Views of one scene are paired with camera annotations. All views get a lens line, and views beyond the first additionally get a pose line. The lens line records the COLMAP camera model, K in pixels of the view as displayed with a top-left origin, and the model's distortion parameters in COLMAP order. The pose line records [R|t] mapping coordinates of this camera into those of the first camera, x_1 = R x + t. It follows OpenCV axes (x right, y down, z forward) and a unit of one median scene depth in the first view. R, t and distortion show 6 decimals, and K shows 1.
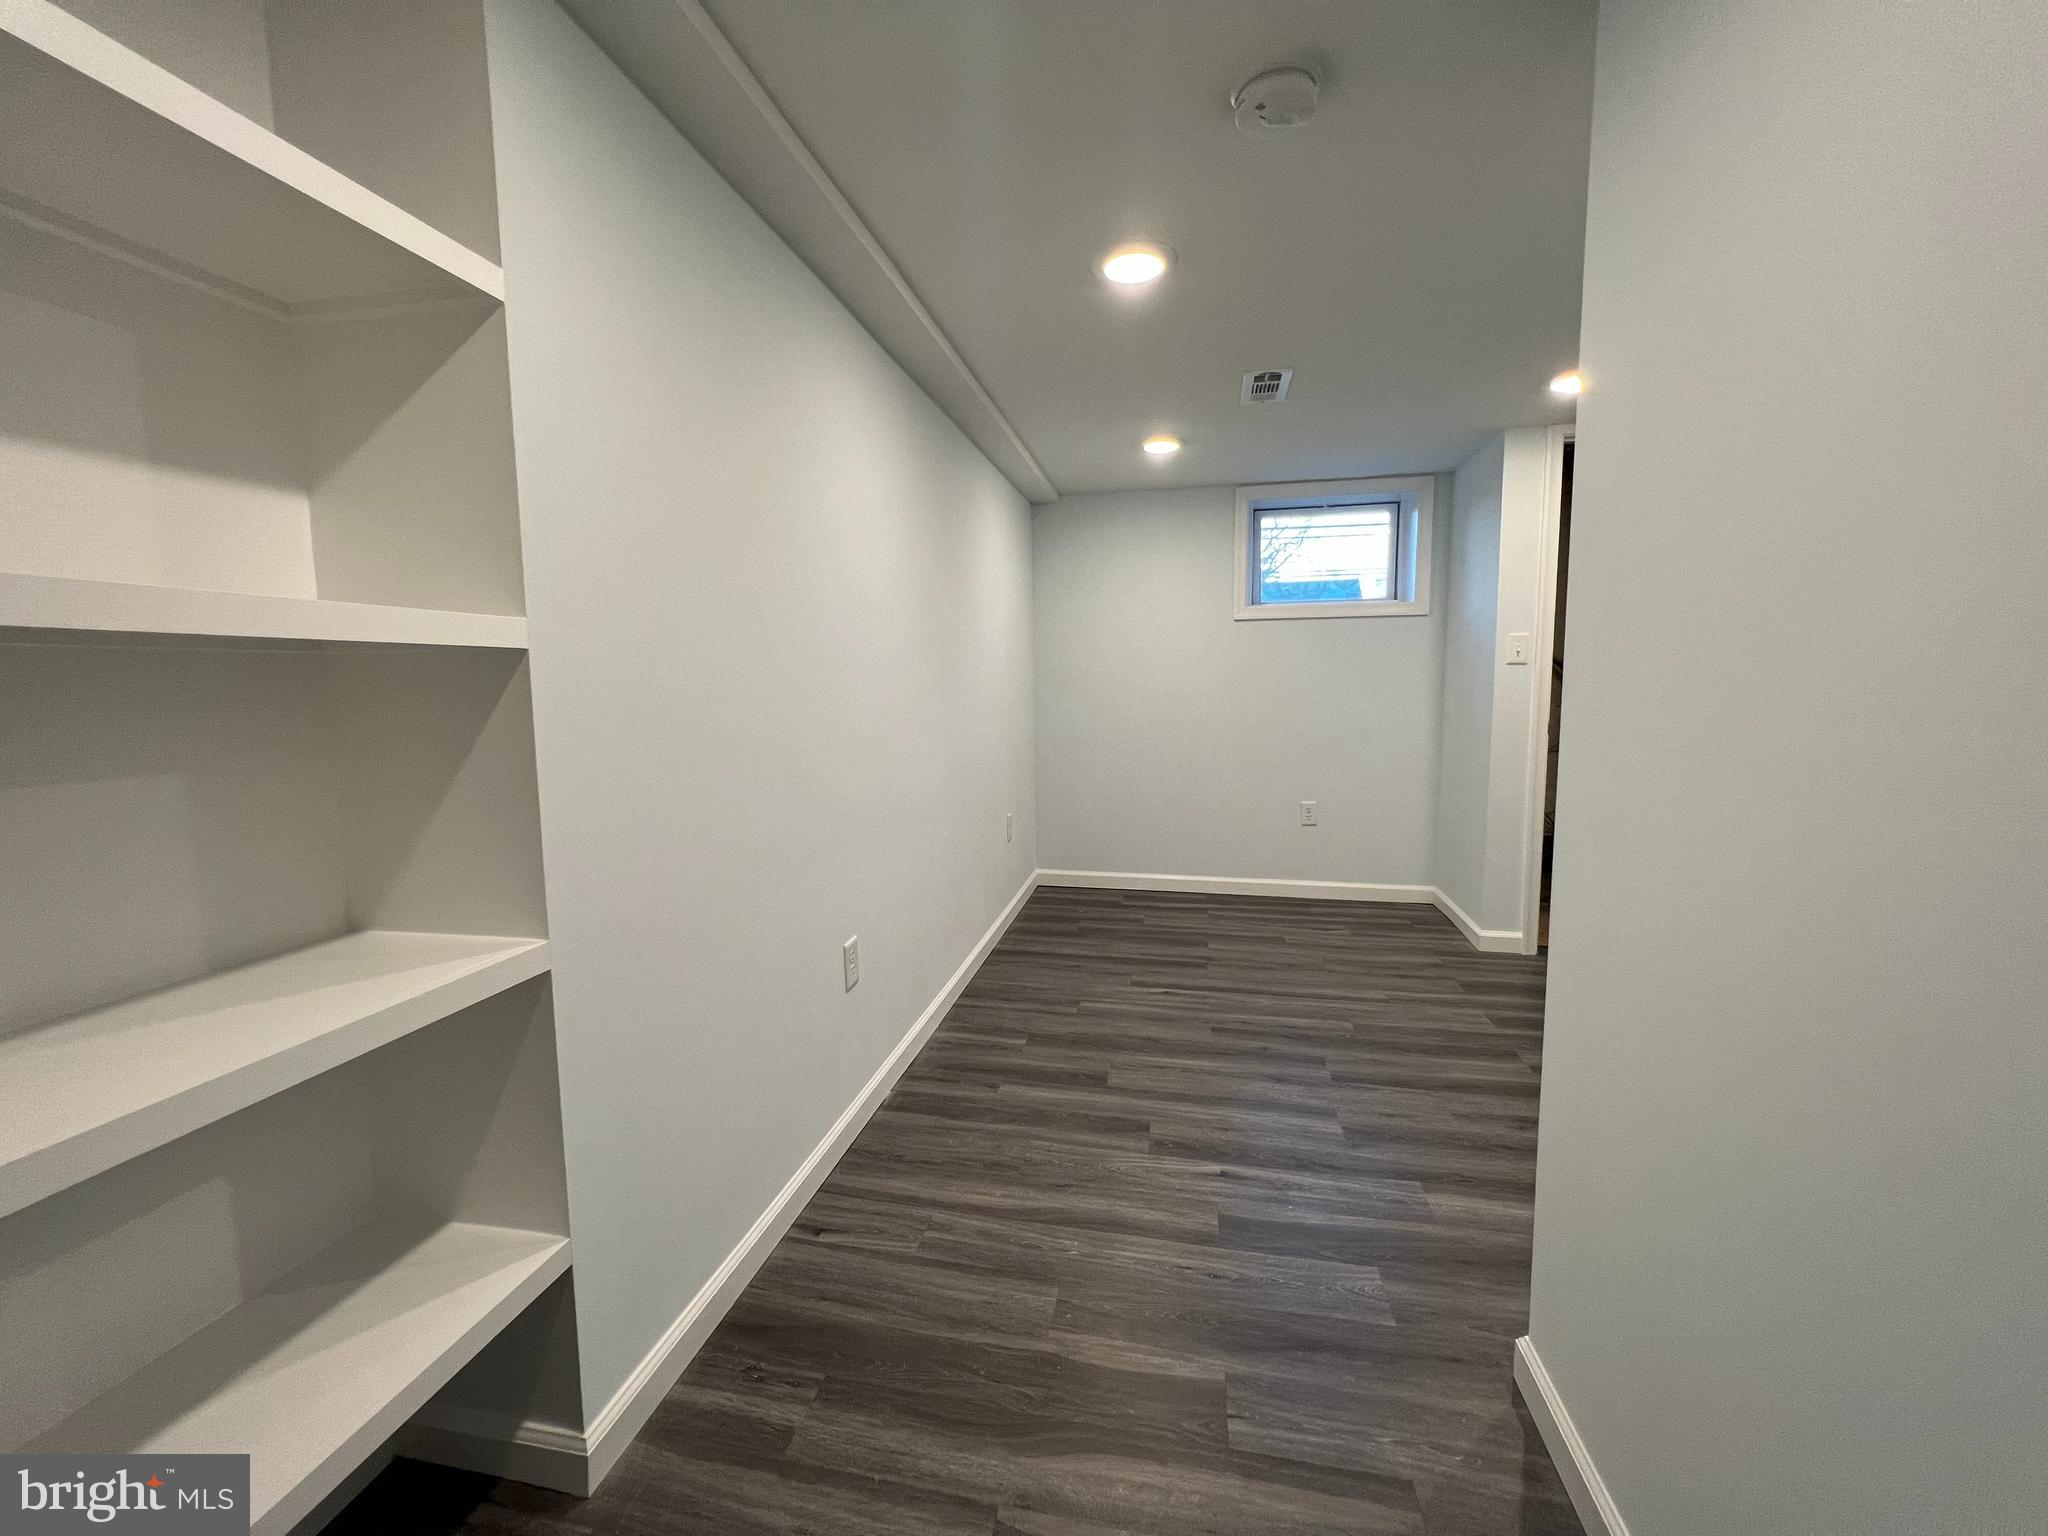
lens RADIAL K [[826.5, 0, 1006.6], [0, 826.5, 762.0], [0, 0, 1]] dist [0.001442, -0.000978]
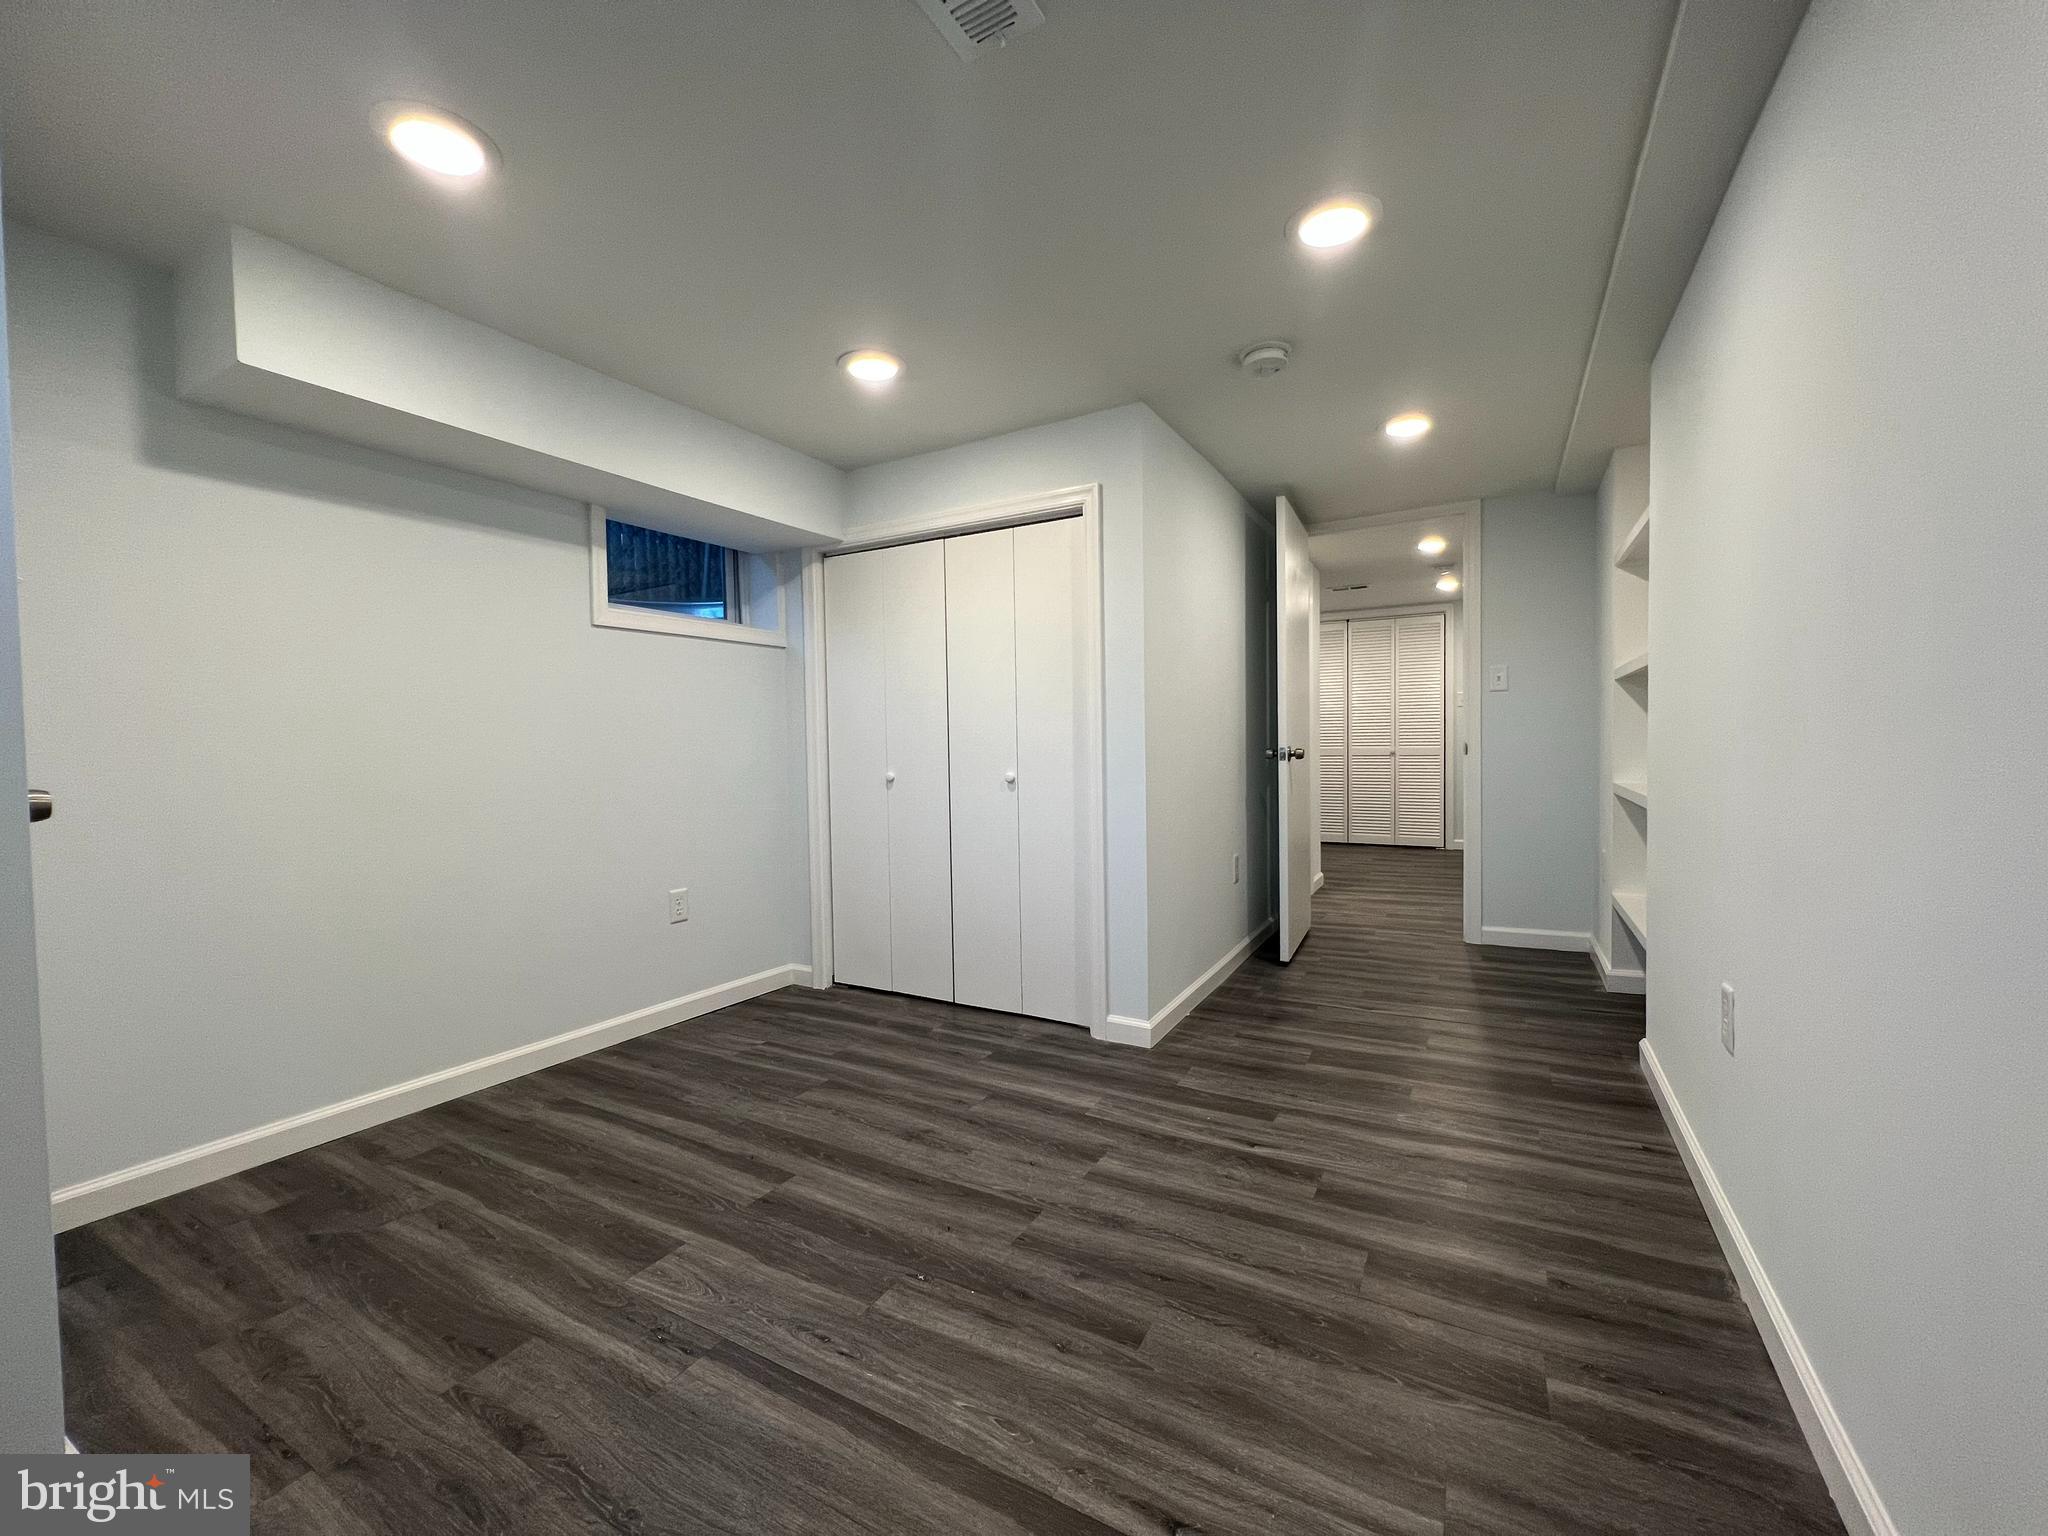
lens RADIAL K [[826.5, 0, 1013.7], [0, 826.5, 767.7], [0, 0, 1]] dist [0.001442, -0.000978]
pose [[-0.954191, 0.020580, 0.298491, 0.140826], [0.059335, 0.990833, 0.121363, -0.079554], [-0.293257, 0.133514, -0.946665, 1.253382]]
